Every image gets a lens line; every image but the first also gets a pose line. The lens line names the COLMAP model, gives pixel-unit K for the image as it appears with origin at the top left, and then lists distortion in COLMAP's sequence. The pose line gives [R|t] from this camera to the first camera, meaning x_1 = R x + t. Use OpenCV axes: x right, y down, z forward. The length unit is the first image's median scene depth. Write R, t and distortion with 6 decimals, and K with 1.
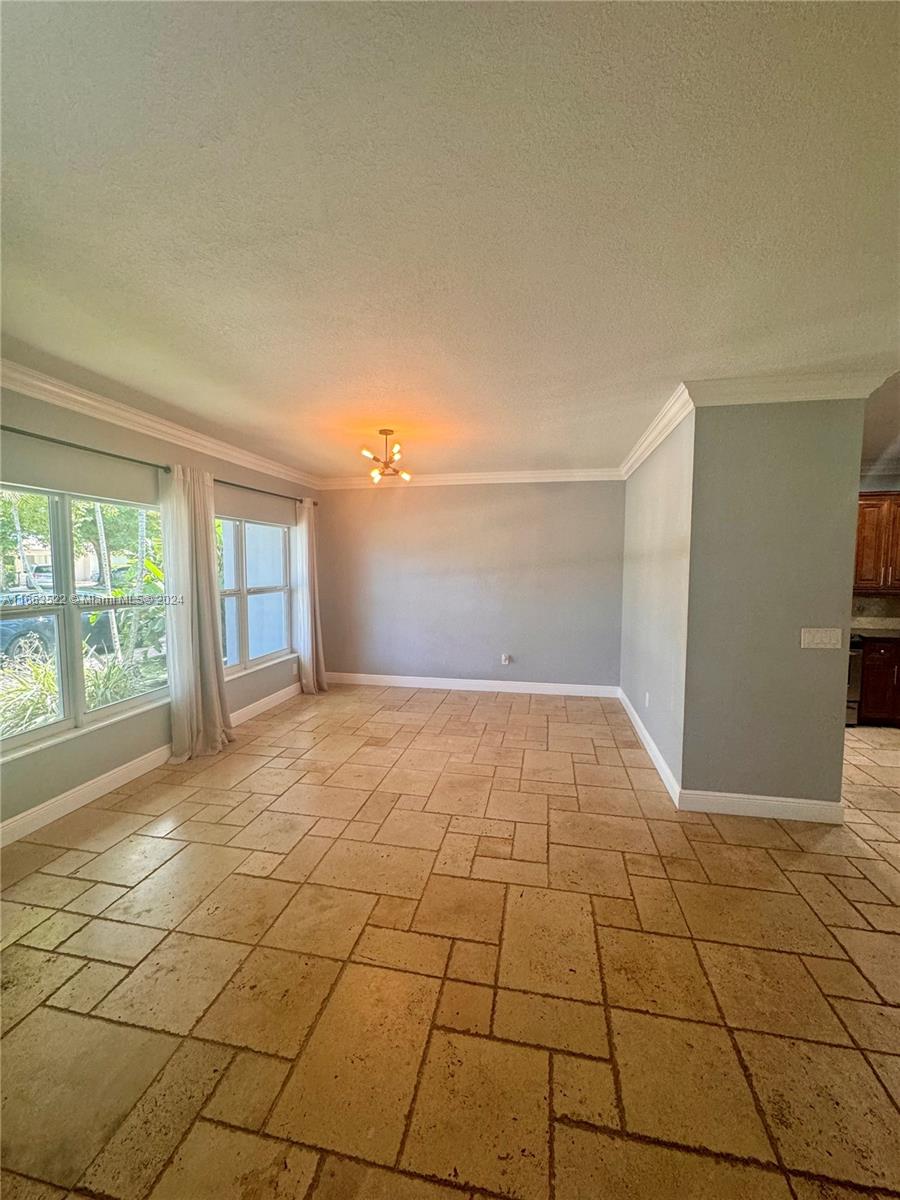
lens RADIAL K [[479.9, 0, 452.5], [0, 479.9, 600.4], [0, 0, 1]] dist [-0.002657, 0.000096]
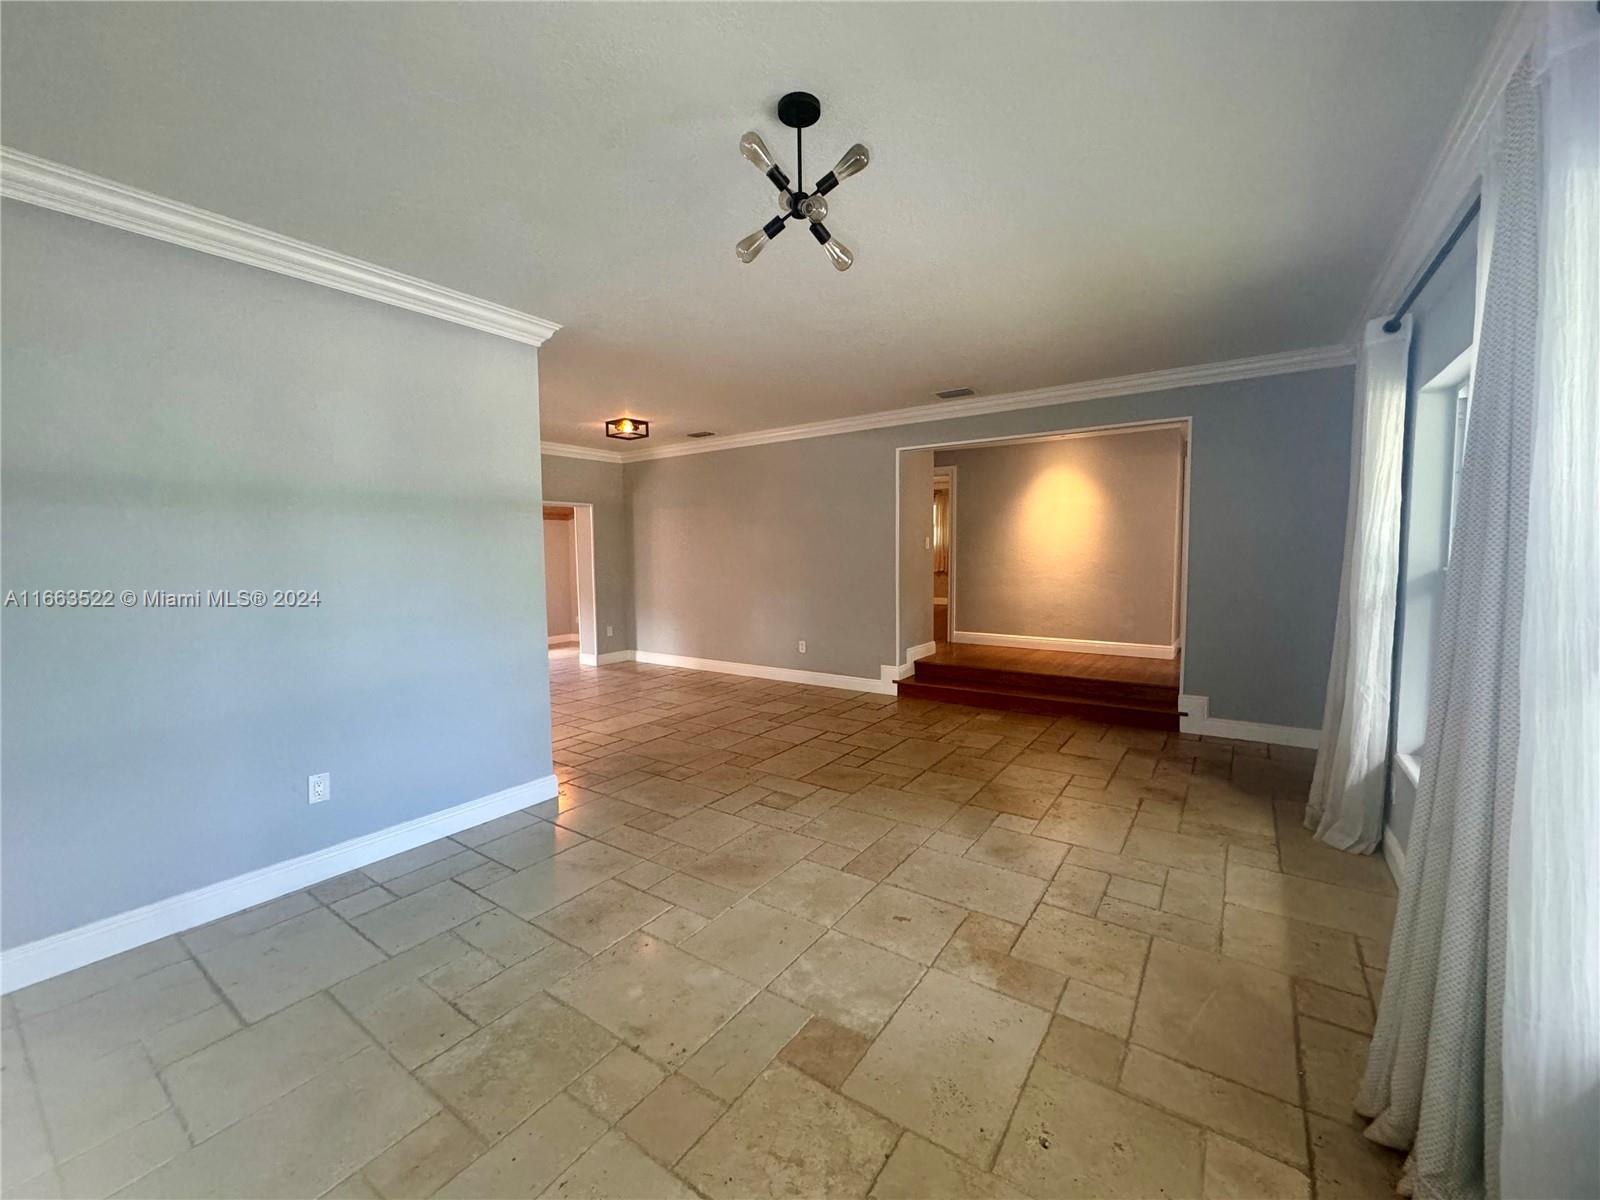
lens RADIAL K [[639.8, 0, 795.9], [0, 639.8, 596.7], [0, 0, 1]] dist [-0.002657, 0.000096]
pose [[-0.911506, -0.020376, 0.410781, -0.357794], [0.041402, 0.989153, 0.140934, -0.069875], [-0.409197, 0.145469, -0.900776, 1.572974]]
